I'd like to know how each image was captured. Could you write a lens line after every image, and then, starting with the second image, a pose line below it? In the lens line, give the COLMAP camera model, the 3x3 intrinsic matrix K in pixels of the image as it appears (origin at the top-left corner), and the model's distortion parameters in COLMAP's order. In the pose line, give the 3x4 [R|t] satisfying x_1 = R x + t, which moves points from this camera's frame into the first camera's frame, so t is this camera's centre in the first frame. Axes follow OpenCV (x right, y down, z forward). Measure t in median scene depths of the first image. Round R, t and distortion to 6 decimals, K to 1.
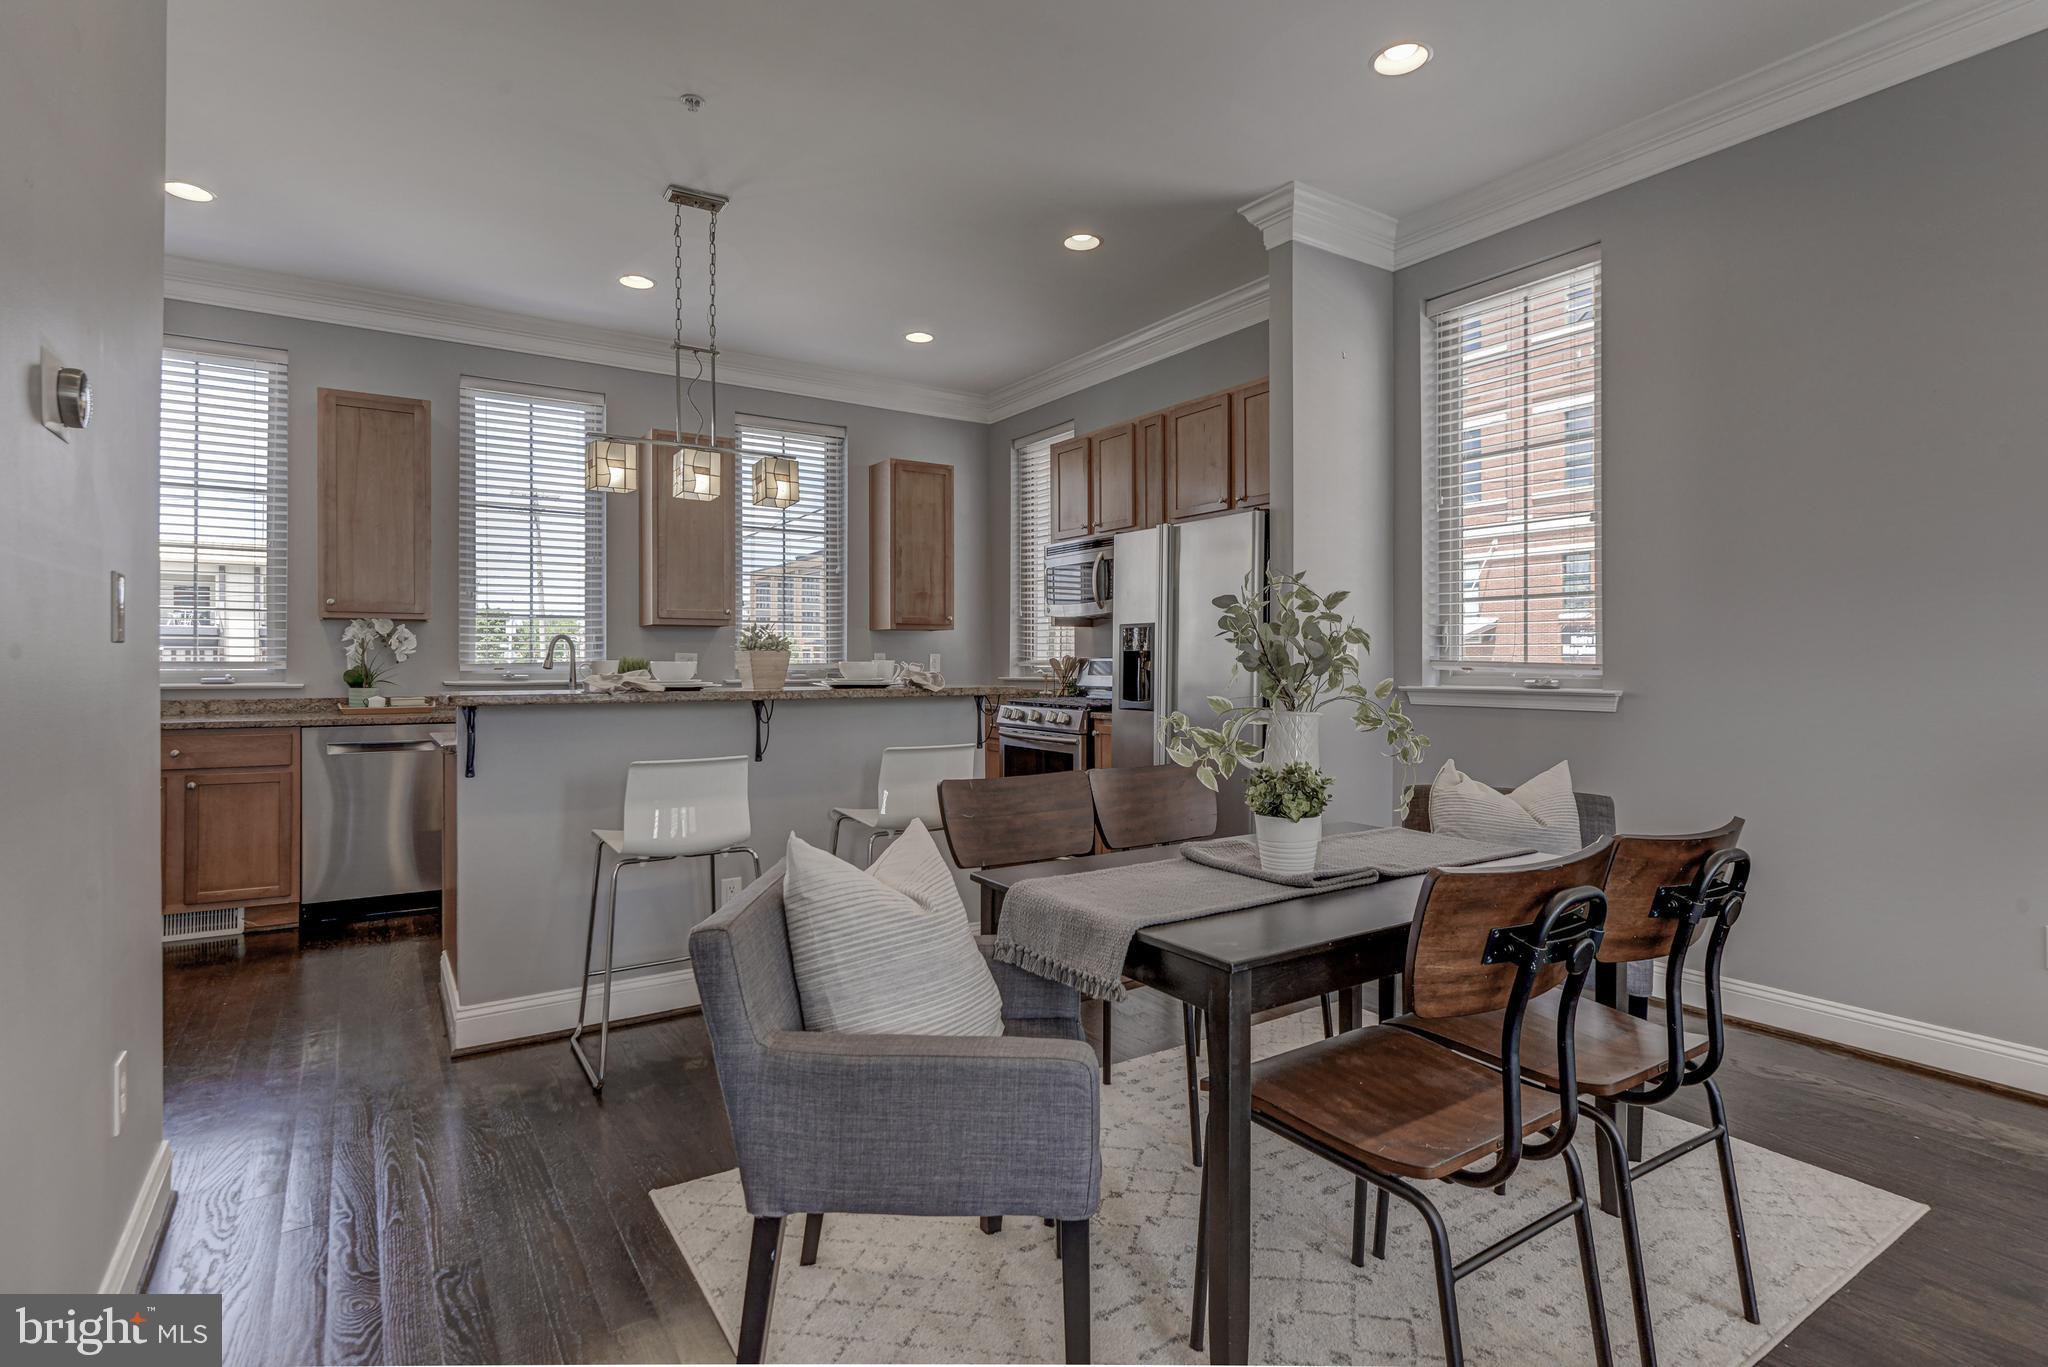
lens RADIAL K [[999.5, 0, 1012.1], [0, 999.5, 667.9], [0, 0, 1]] dist [-0.009691, -0.000812]
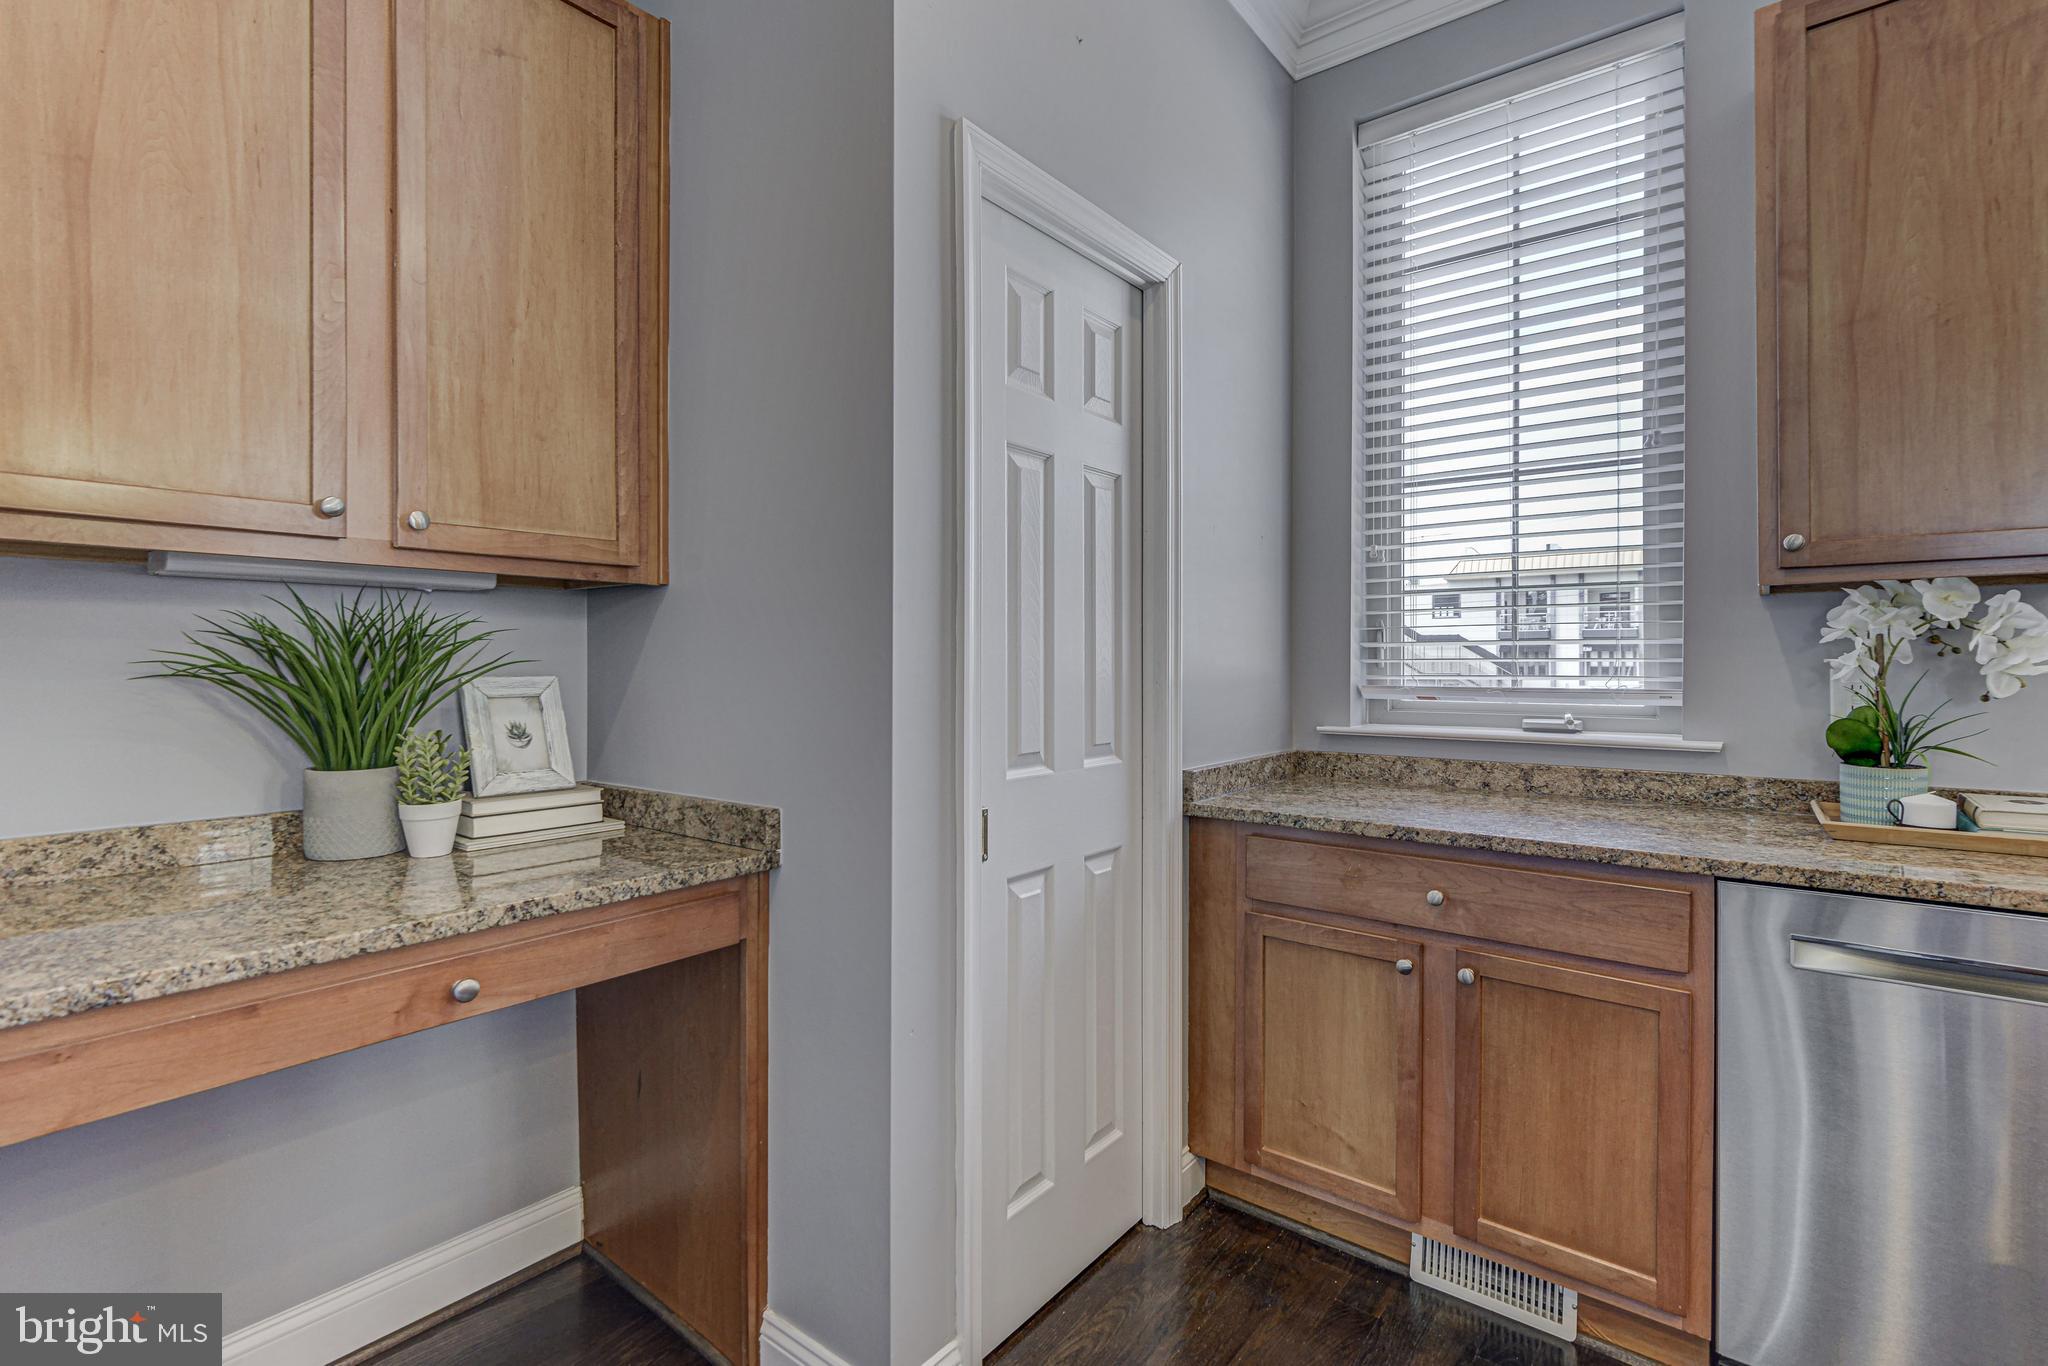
lens RADIAL K [[939.2, 0, 1026.6], [0, 939.2, 656.4], [0, 0, 1]] dist [-0.001208, -0.000449]
pose [[0.310883, -0.007575, -0.950418, -0.415284], [-0.003235, 0.999954, -0.009028, -0.017419], [0.950443, 0.005881, 0.310844, 0.580970]]
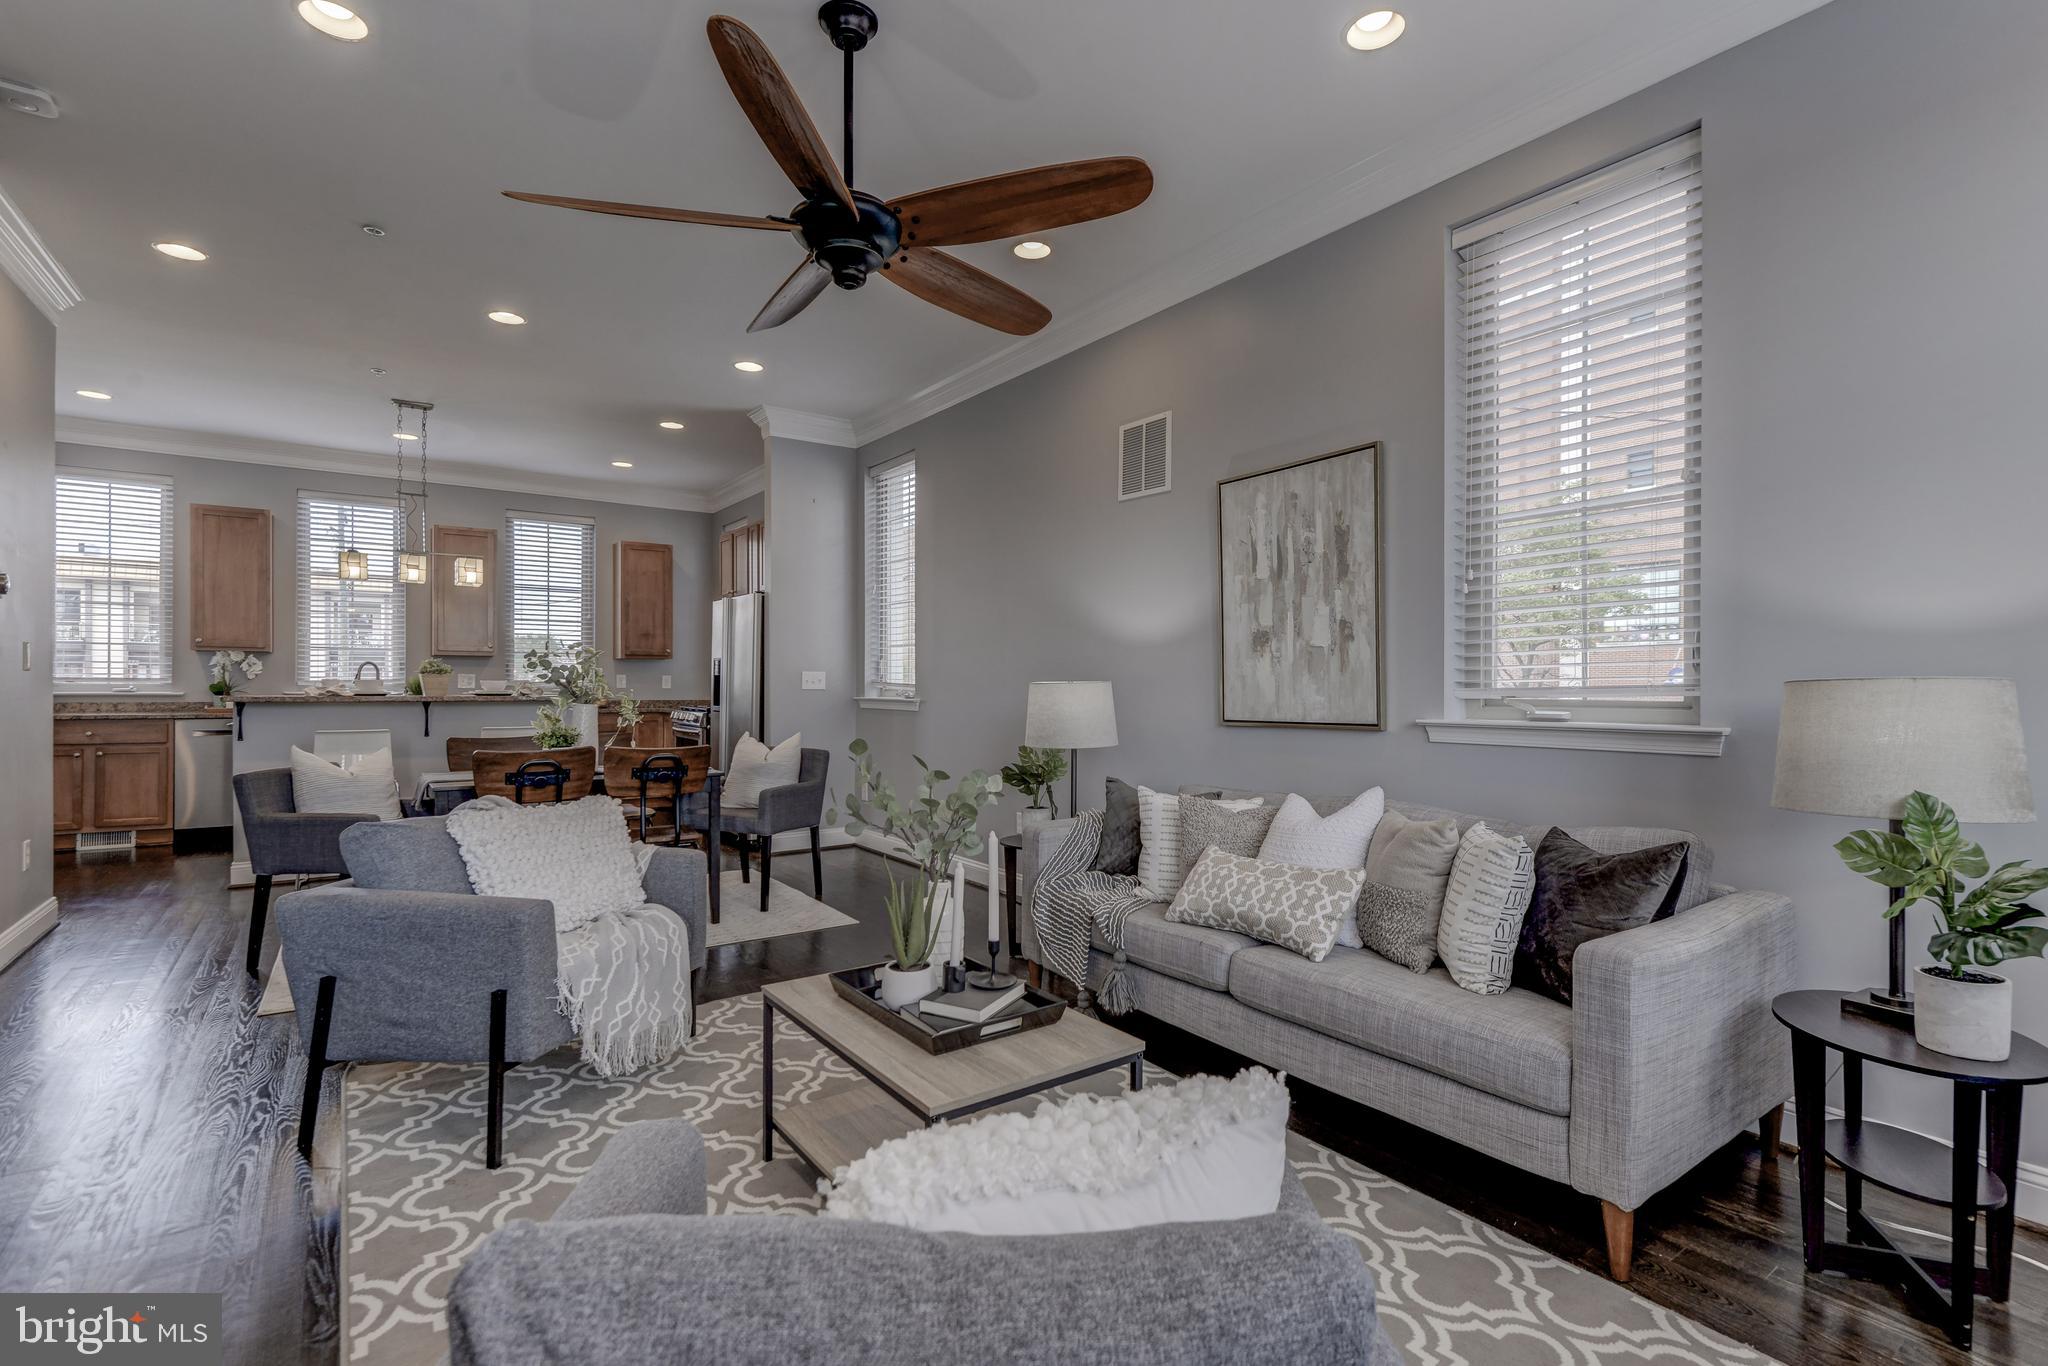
lens RADIAL K [[939.2, 0, 1014.1], [0, 939.2, 693.8], [0, 0, 1]] dist [-0.001208, -0.000449]
pose [[0.999205, 0.006713, 0.039299, 0.524737], [-0.006939, 0.999960, 0.005596, 0.000647], [-0.039260, -0.005864, 0.999212, -0.512185]]
